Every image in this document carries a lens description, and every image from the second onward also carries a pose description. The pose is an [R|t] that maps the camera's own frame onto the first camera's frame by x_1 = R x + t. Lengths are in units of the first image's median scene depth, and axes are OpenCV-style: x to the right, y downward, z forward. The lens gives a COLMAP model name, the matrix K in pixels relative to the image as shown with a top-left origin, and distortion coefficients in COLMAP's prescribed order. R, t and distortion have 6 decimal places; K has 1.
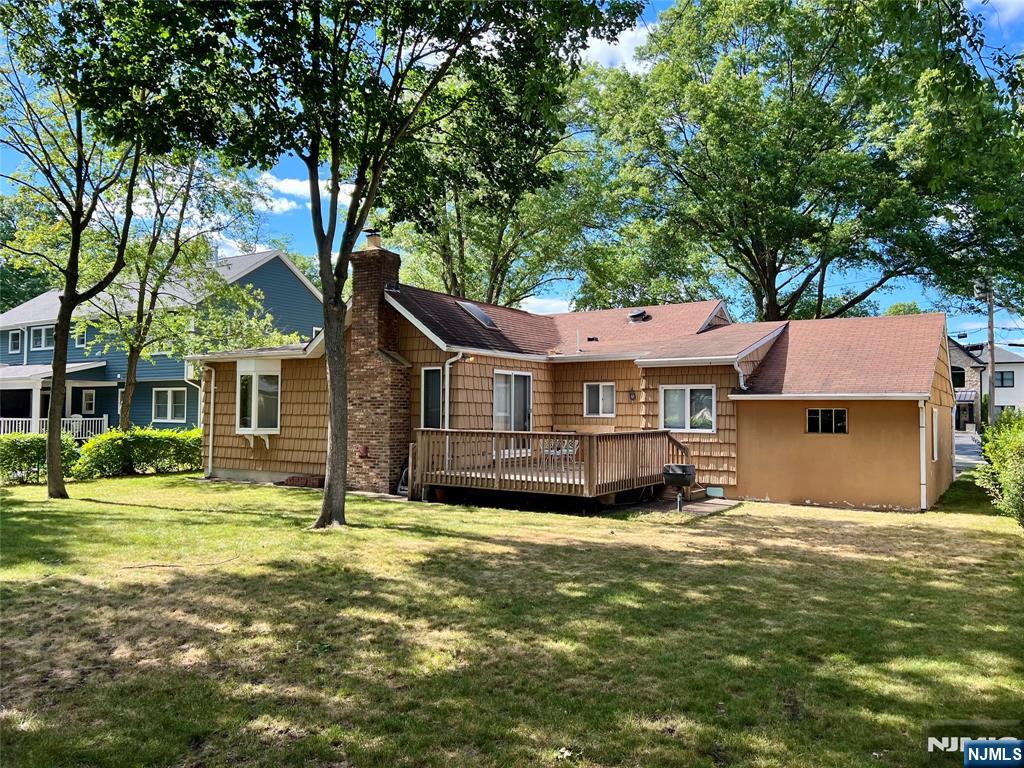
lens RADIAL K [[773.7, 0, 512.0], [0, 773.7, 384.0], [0, 0, 1]] dist [0.102955, -0.193557]
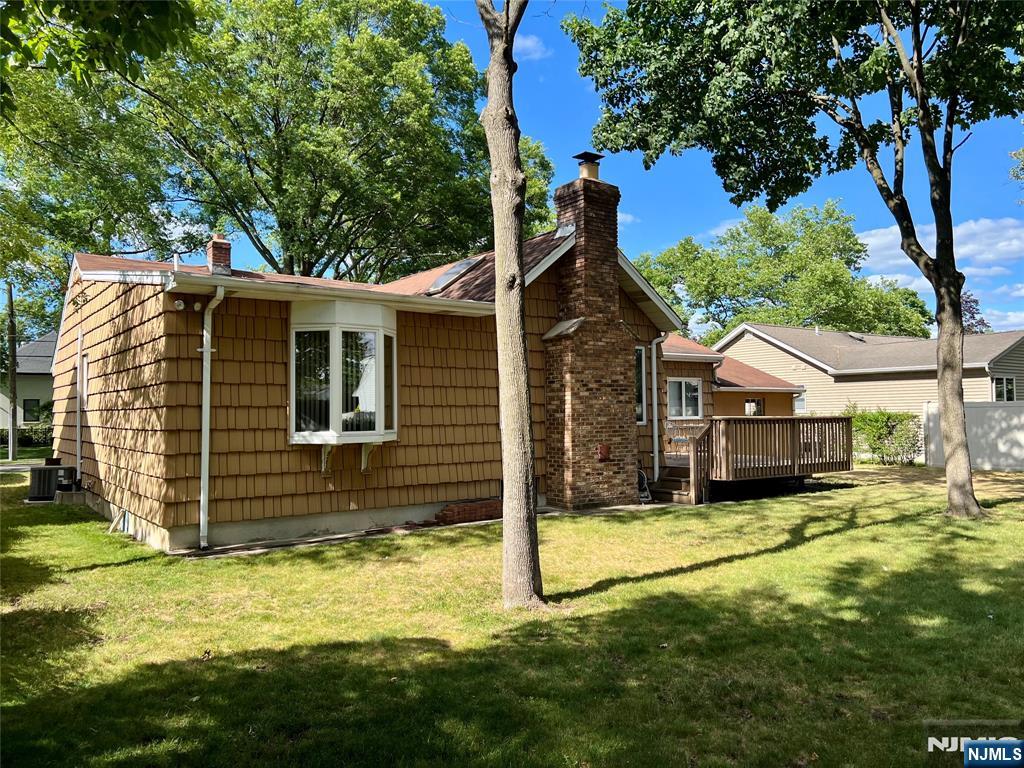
lens RADIAL K [[773.7, 0, 512.0], [0, 773.7, 384.0], [0, 0, 1]] dist [0.102955, -0.193557]
pose [[0.344850, 0.026208, 0.938292, -0.911459], [-0.018442, 0.999606, -0.021142, 0.038126], [-0.938477, -0.010013, 0.345197, 0.821556]]
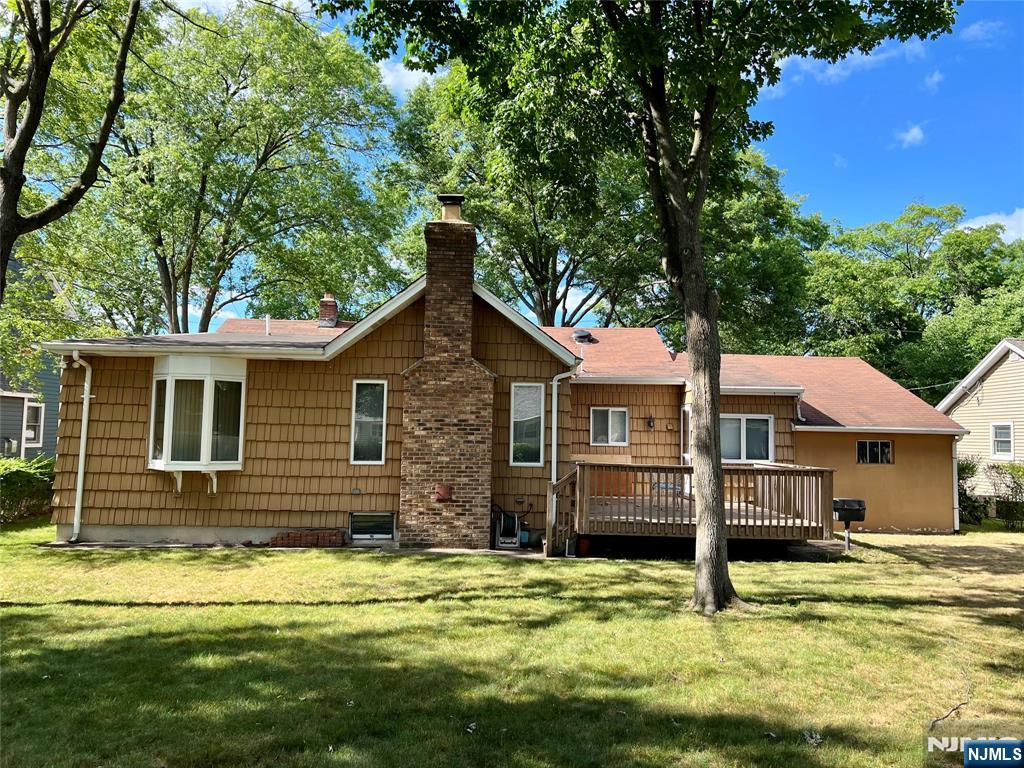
lens RADIAL K [[773.7, 0, 512.0], [0, 773.7, 384.0], [0, 0, 1]] dist [0.102955, -0.193557]
pose [[0.822906, 0.047772, 0.566165, -0.555211], [-0.032714, 0.998790, -0.036726, 0.008519], [-0.567234, 0.011700, 0.823473, 0.354687]]
